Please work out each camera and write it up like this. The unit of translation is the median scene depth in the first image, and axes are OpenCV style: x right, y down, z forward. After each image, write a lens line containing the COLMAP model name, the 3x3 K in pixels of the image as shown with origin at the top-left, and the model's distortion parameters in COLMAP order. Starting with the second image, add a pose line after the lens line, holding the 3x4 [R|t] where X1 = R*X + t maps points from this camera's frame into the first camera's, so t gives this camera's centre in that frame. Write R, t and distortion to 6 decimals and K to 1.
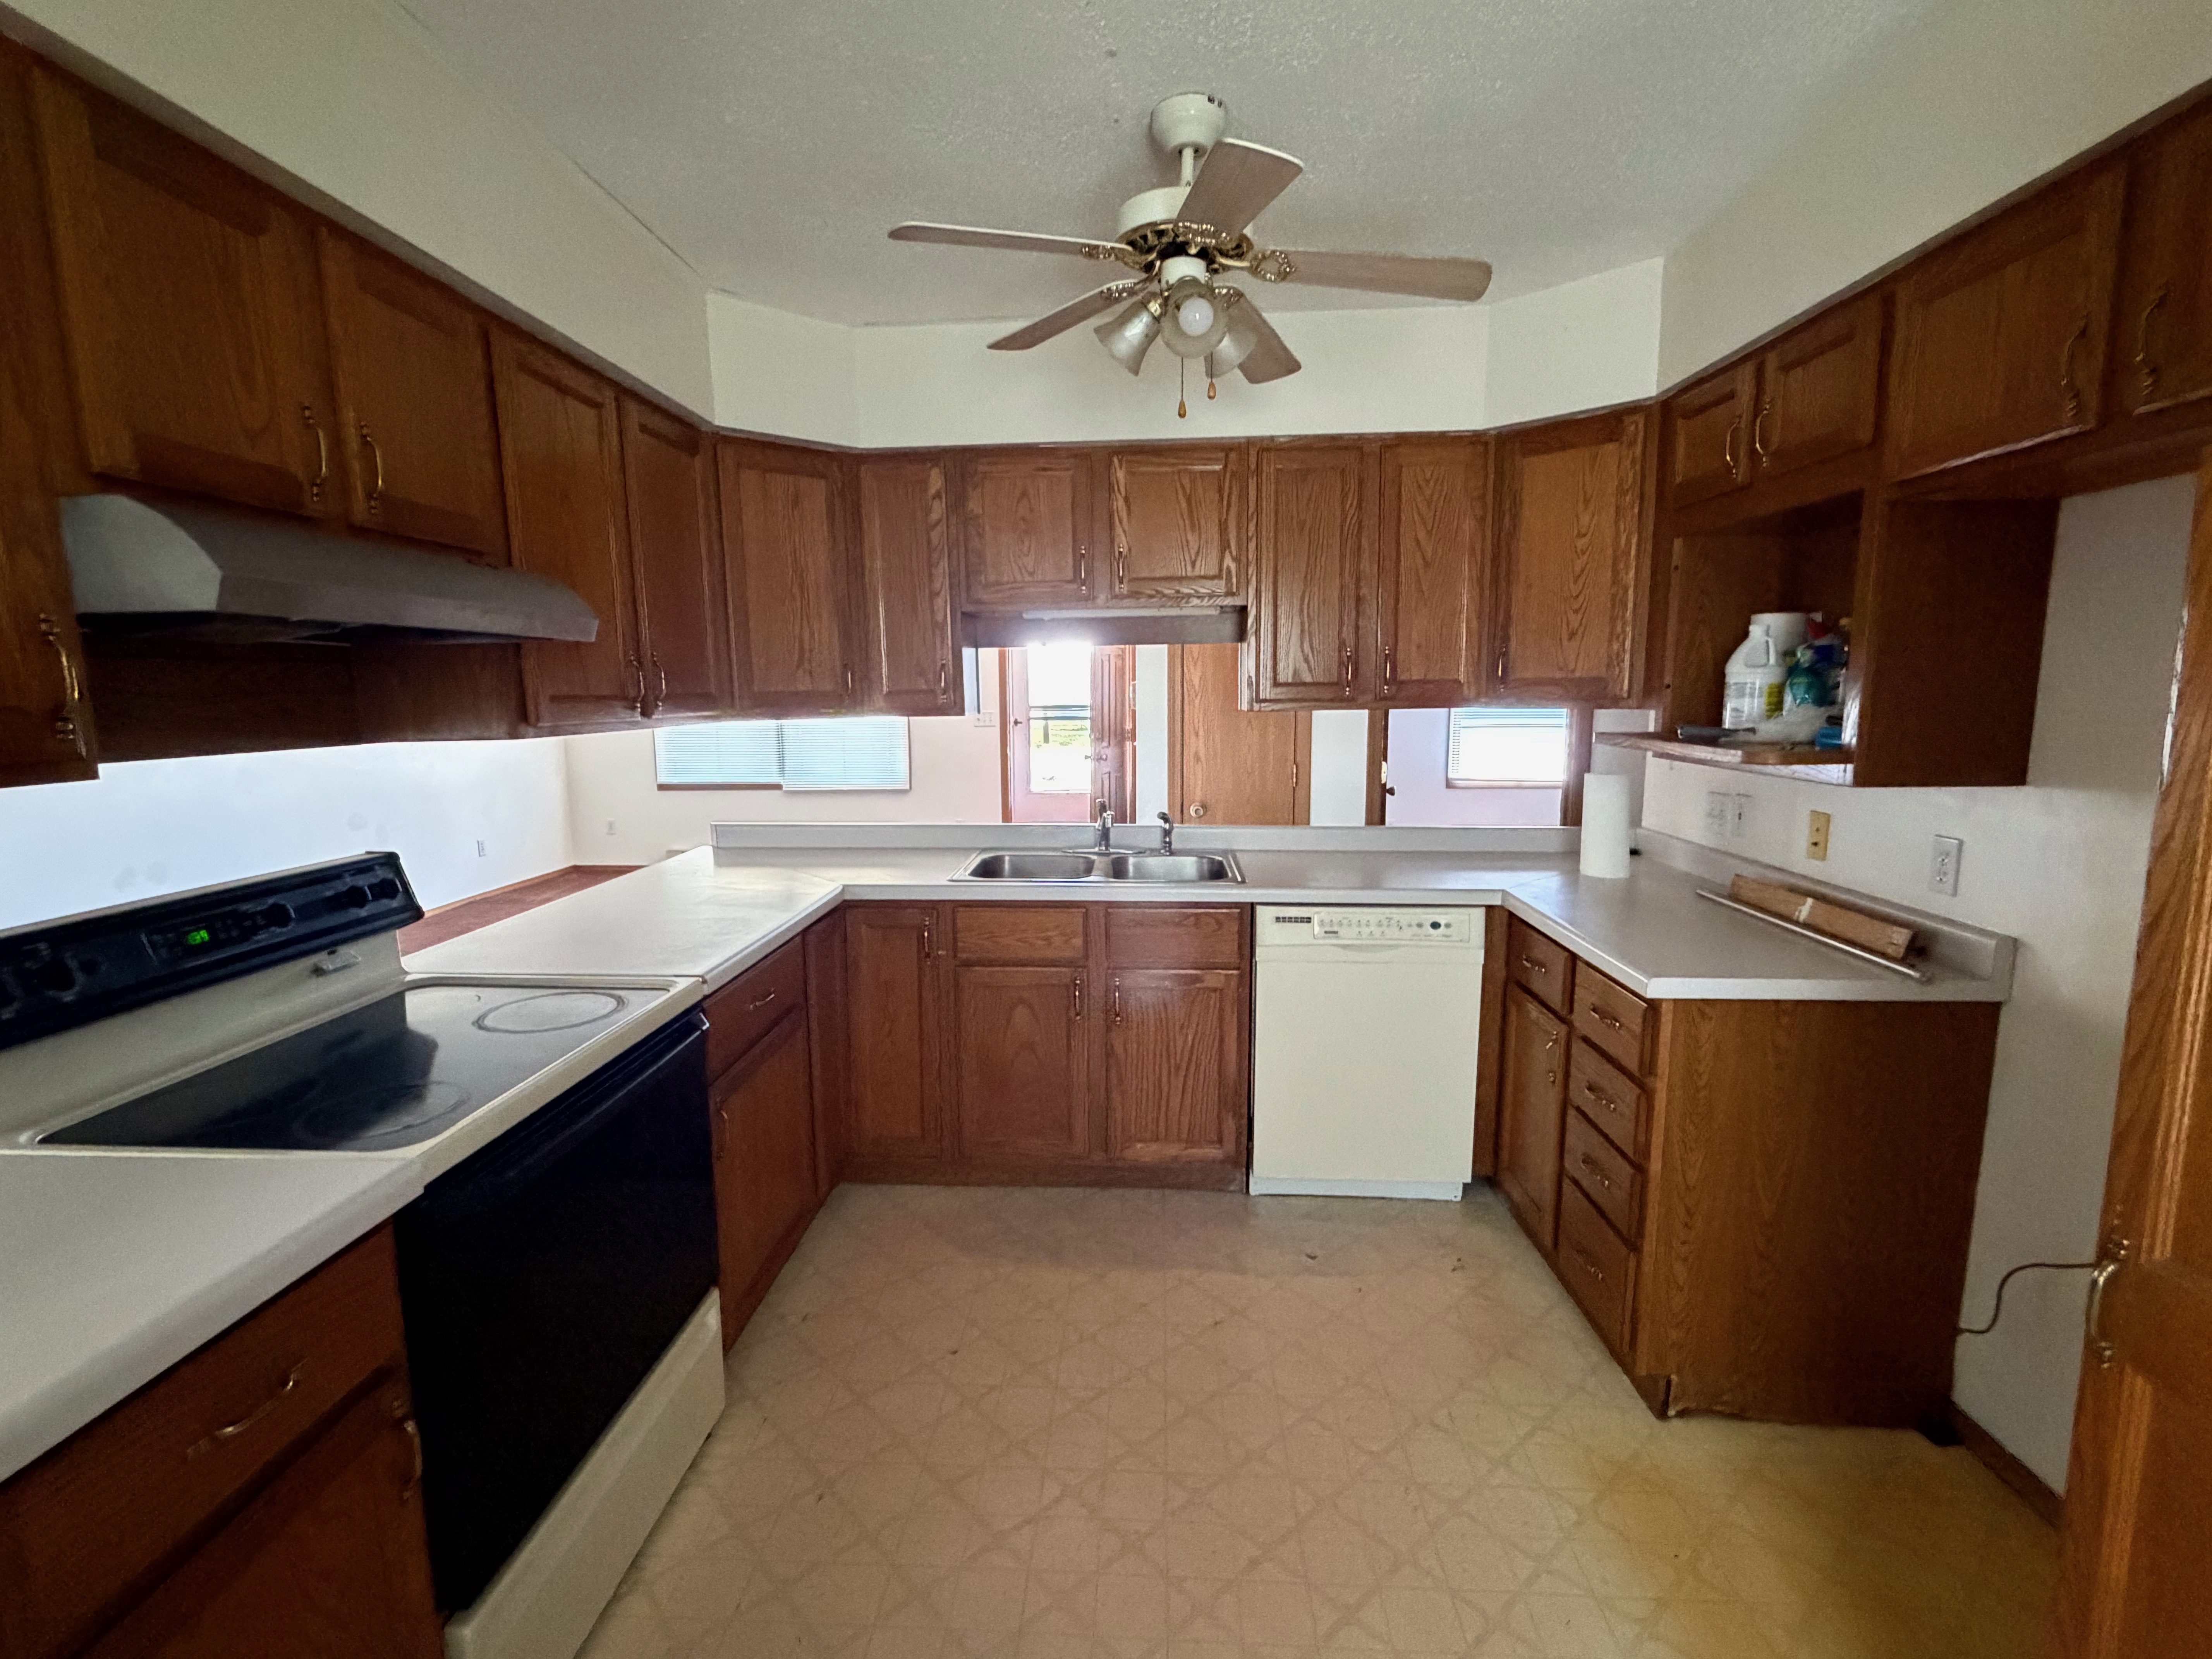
lens RADIAL K [[1042.9, 0, 1106.0], [0, 1042.9, 829.5], [0, 0, 1]] dist [0.001651, -0.000243]
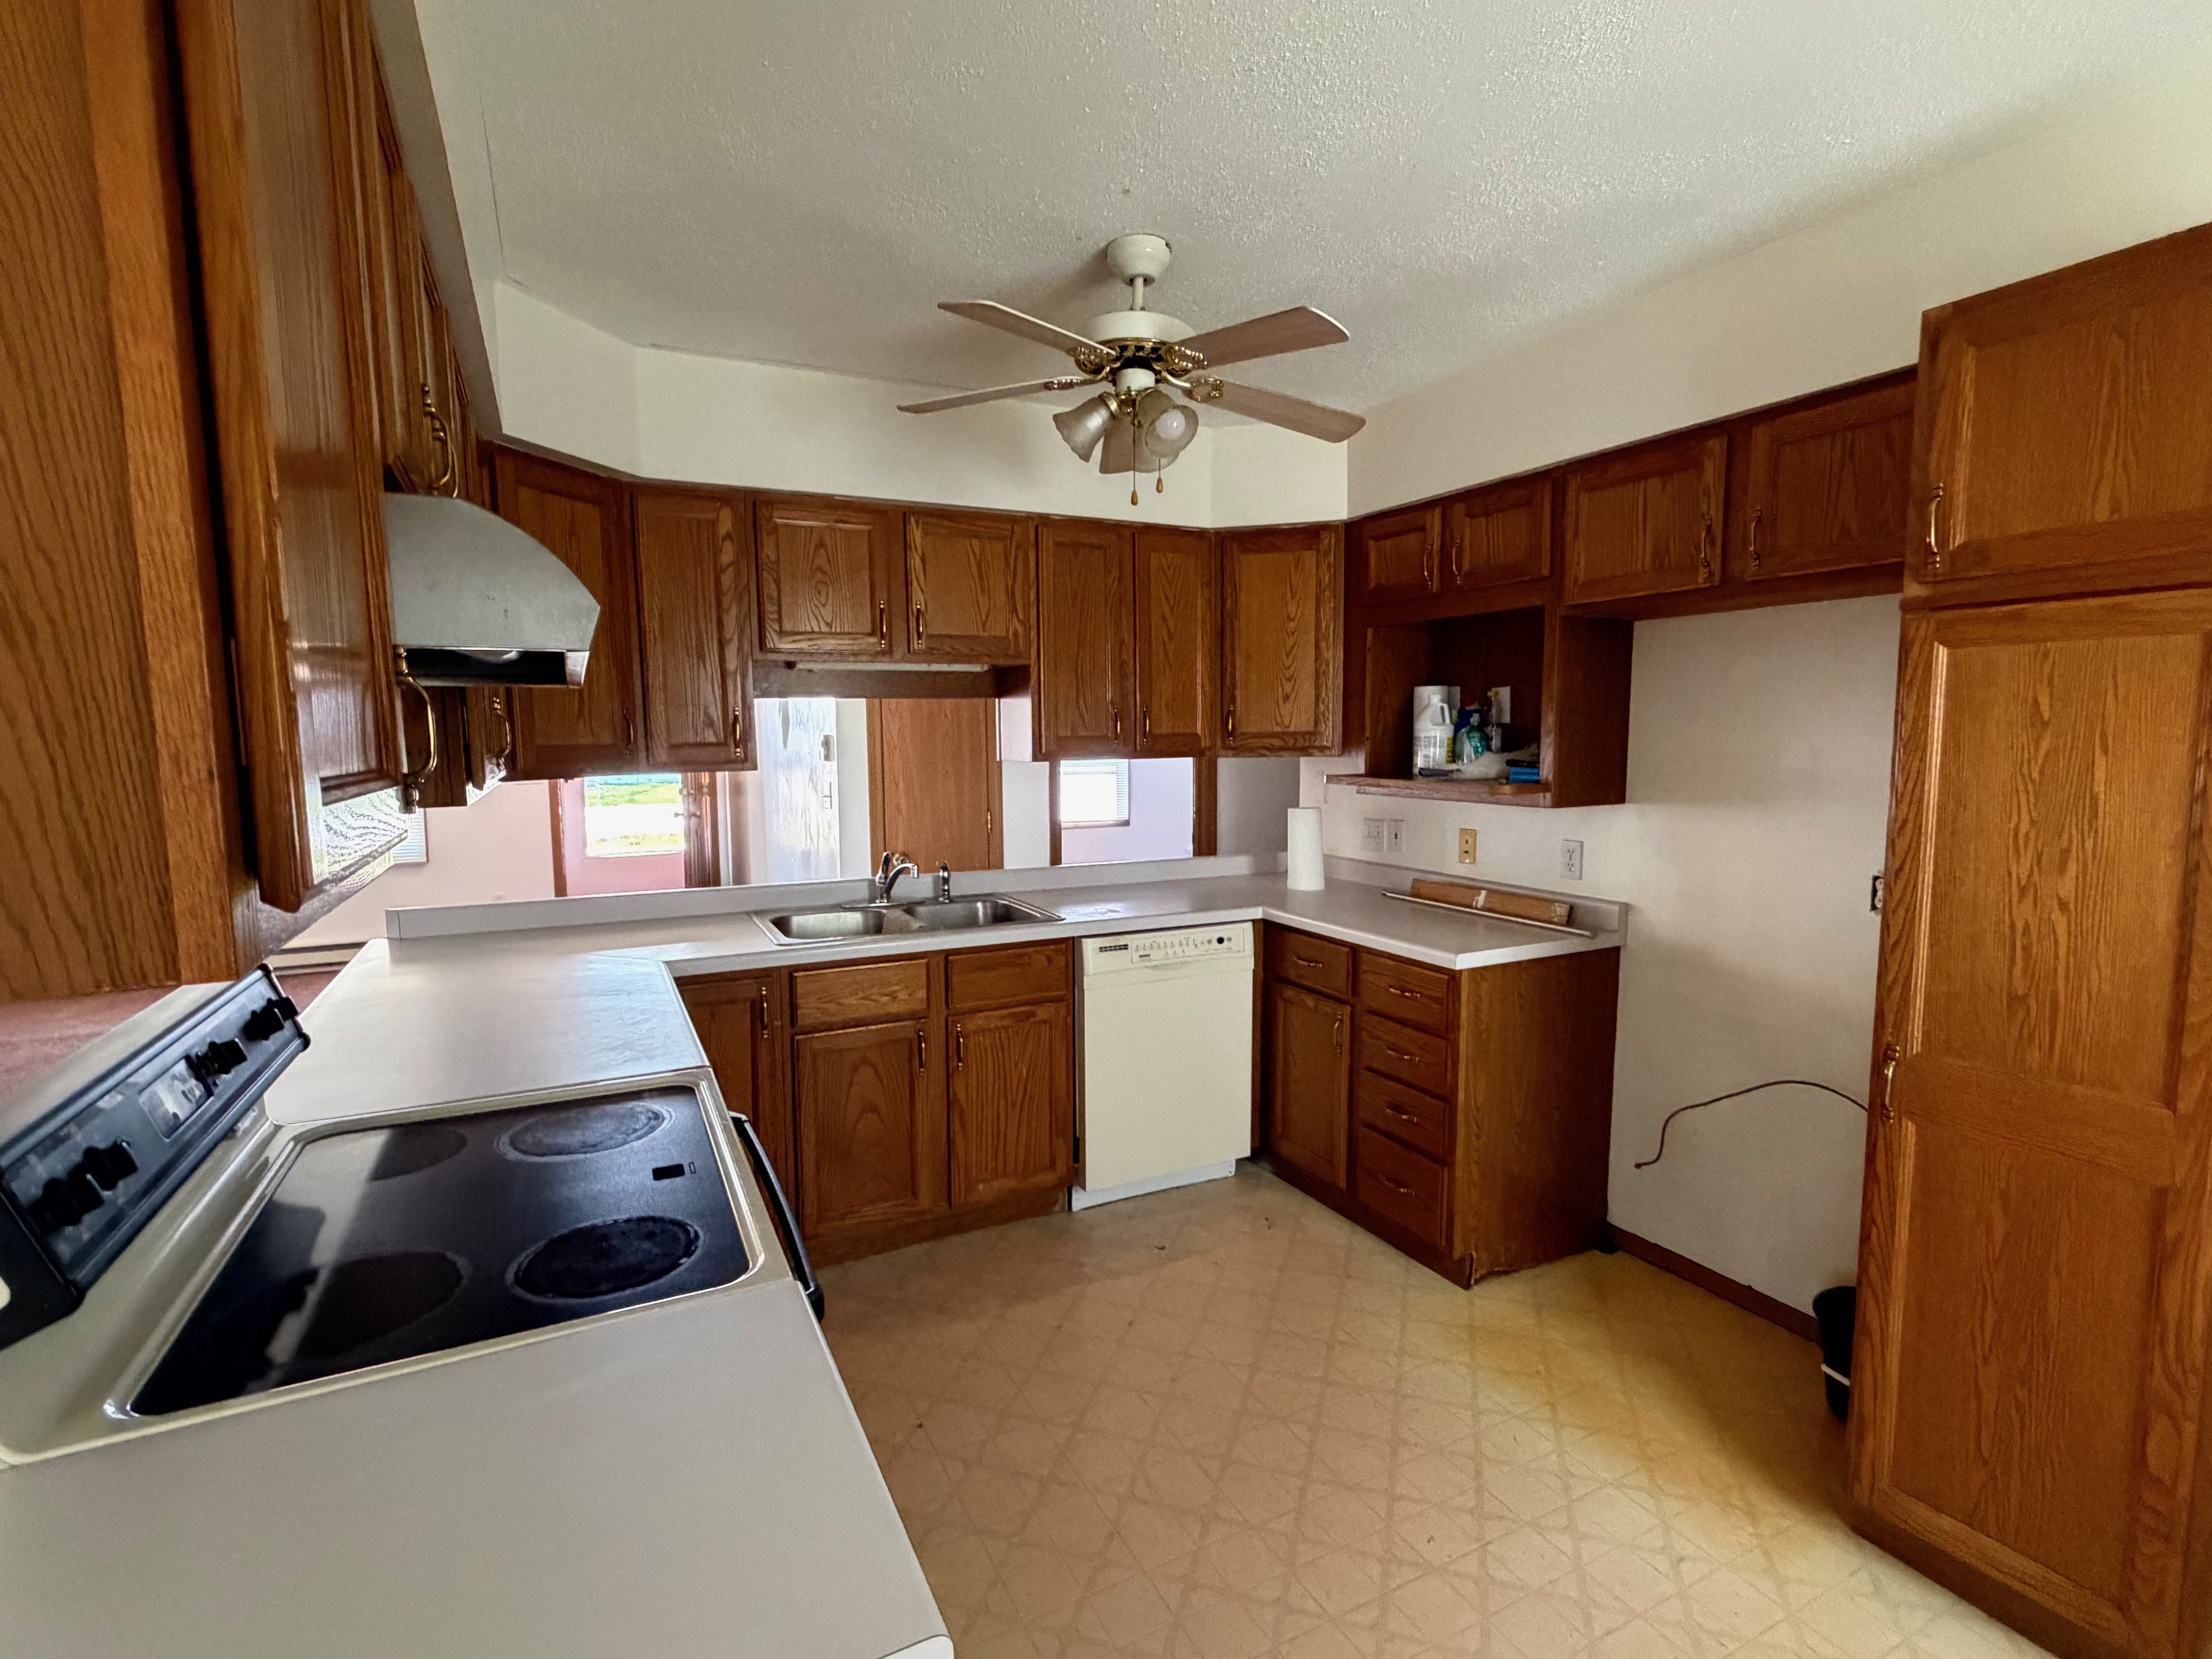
lens RADIAL K [[1042.9, 0, 1106.0], [0, 1042.9, 829.5], [0, 0, 1]] dist [0.001651, -0.000243]
pose [[0.862353, -0.044661, 0.504333, -0.385527], [0.069095, 0.997164, -0.029840, -0.007129], [-0.501570, 0.060580, 0.862993, 0.039172]]
